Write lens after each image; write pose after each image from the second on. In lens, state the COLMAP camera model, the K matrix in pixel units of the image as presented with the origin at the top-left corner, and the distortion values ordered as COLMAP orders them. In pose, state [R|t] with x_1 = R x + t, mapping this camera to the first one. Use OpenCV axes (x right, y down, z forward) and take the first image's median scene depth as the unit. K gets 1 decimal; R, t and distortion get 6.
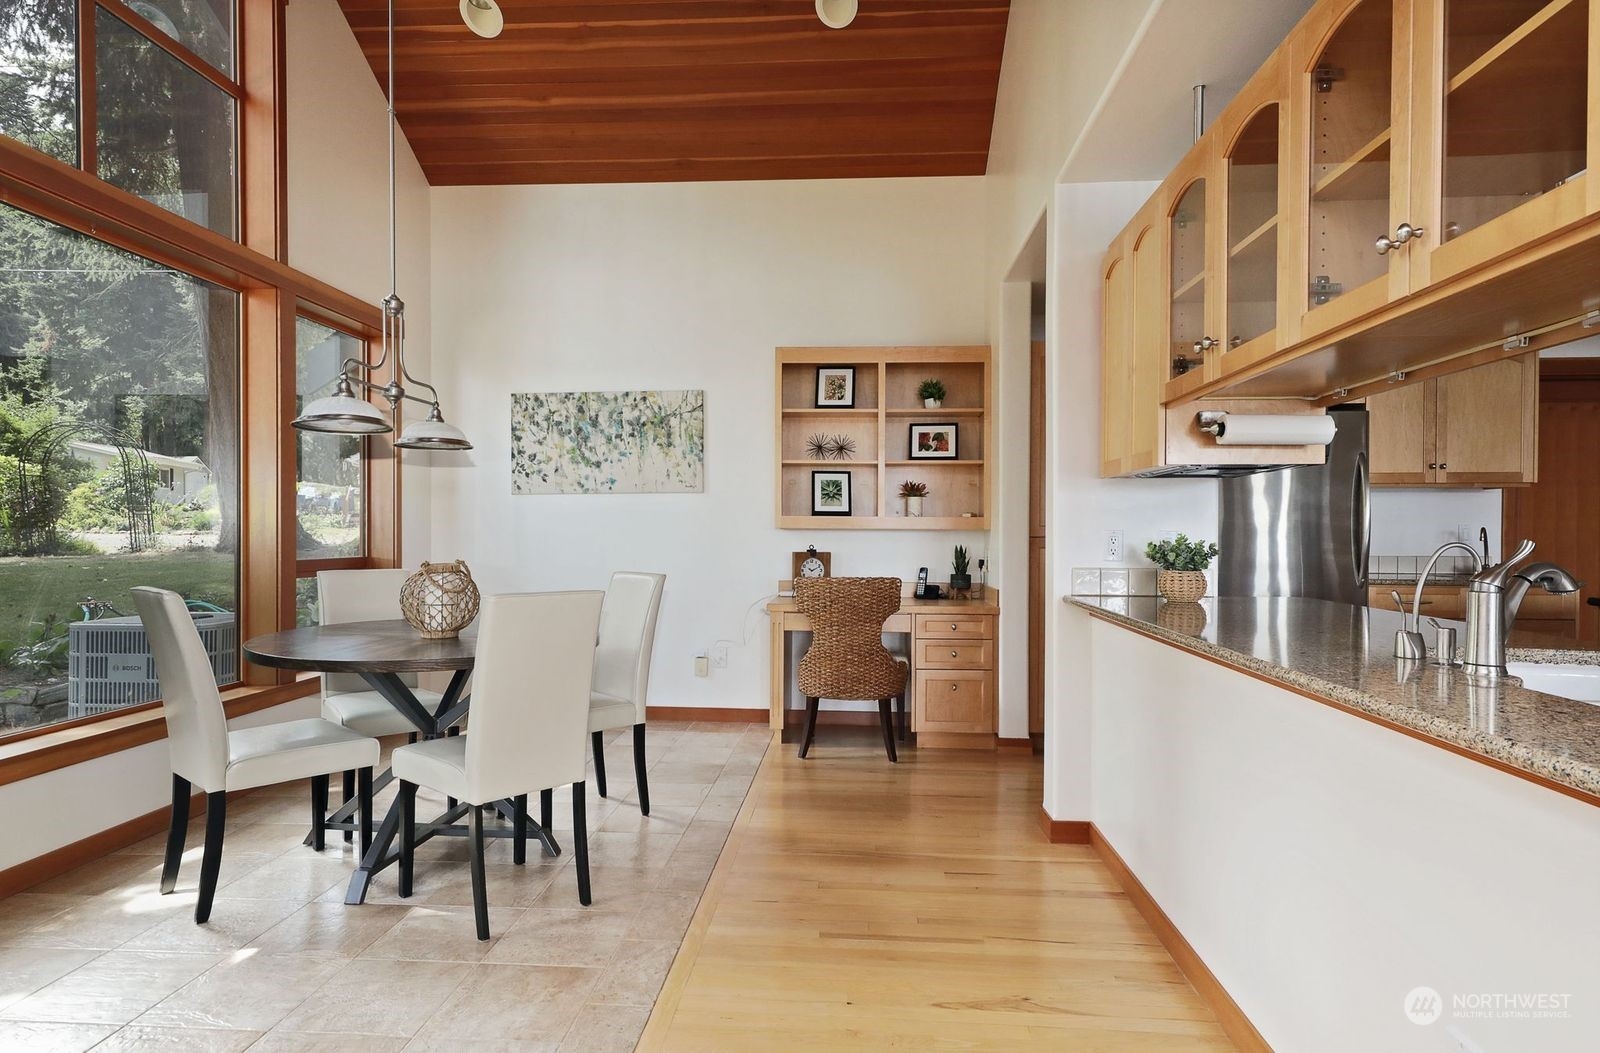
lens RADIAL K [[915.8, 0, 800.0], [0, 915.8, 526.5], [0, 0, 1]] dist [-0.000745, 0.000334]
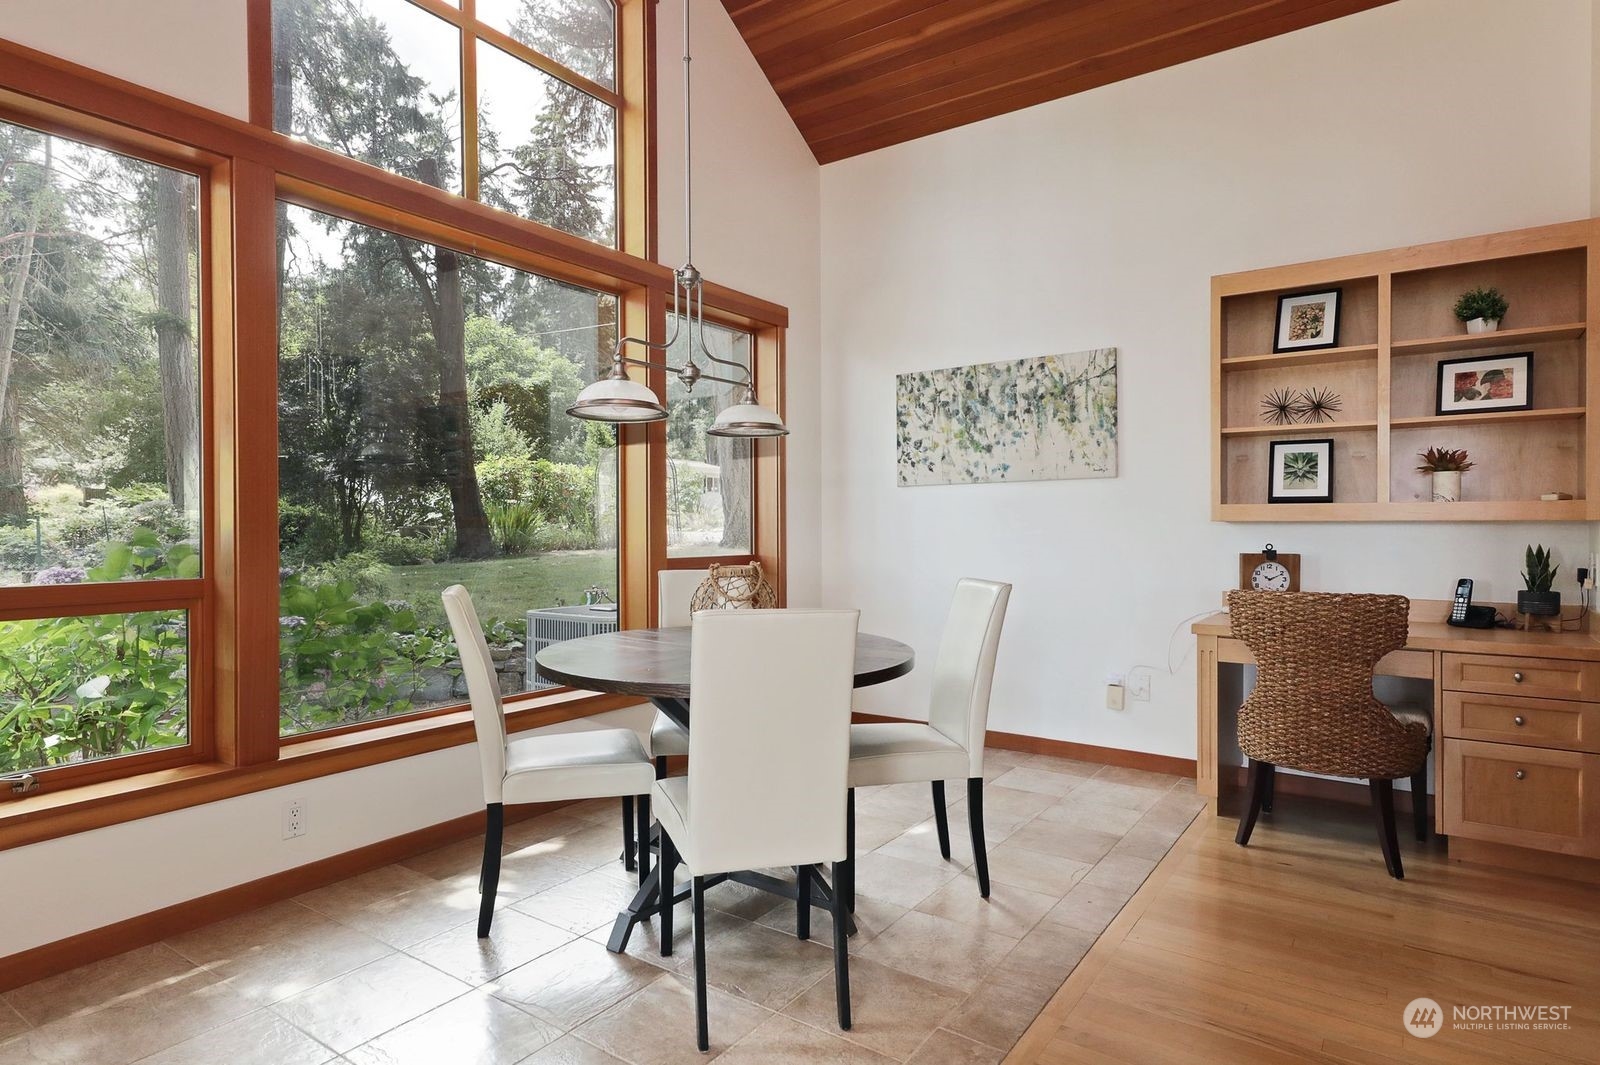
lens RADIAL K [[901.6, 0, 789.1], [0, 901.6, 530.0], [0, 0, 1]] dist [0.011438, 0.002567]
pose [[0.851196, -0.004580, -0.524829, 0.064742], [0.009595, 0.999931, 0.006836, 0.000670], [0.524761, -0.010855, 0.851180, 0.194937]]
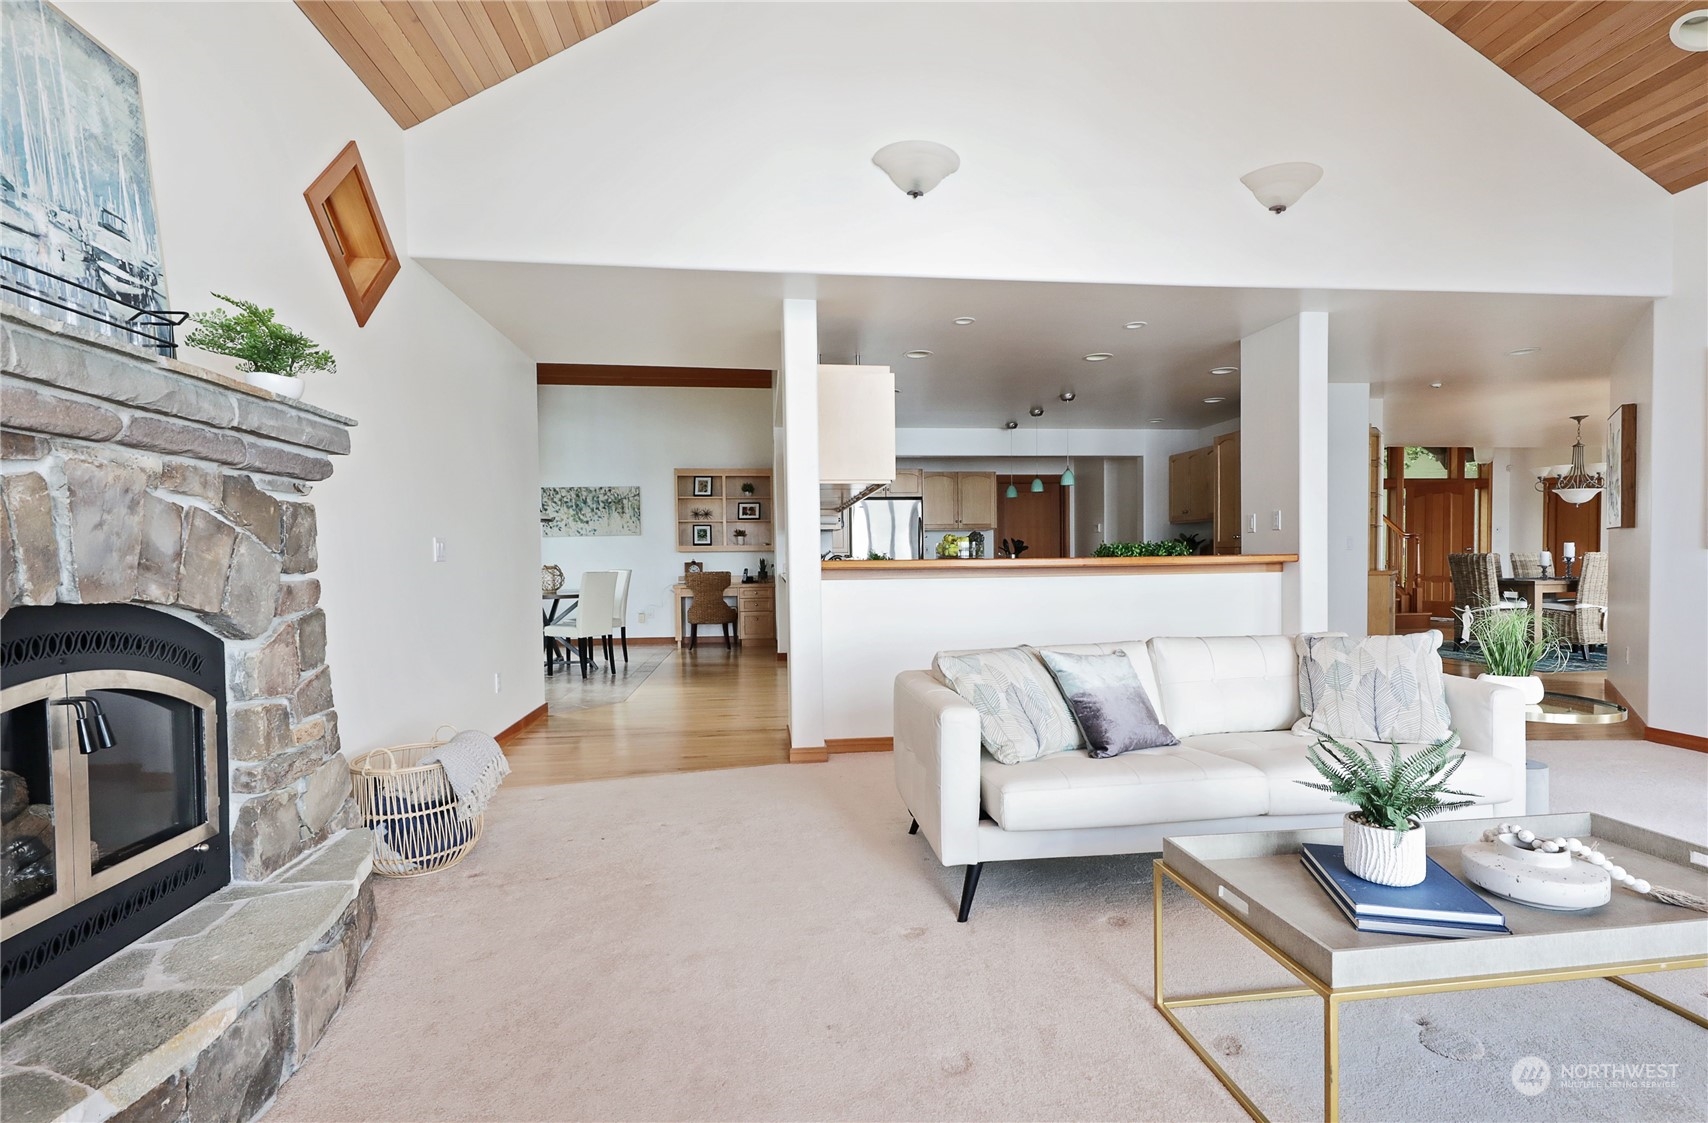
lens RADIAL K [[780.3, 0, 855.8], [0, 780.3, 584.7], [0, 0, 1]] dist [-0.000416, -0.000272]
pose [[0.981261, -0.023064, 0.191296, 0.035185], [0.015030, 0.998947, 0.043344, 0.006111], [-0.192094, -0.039656, 0.980575, -0.886753]]
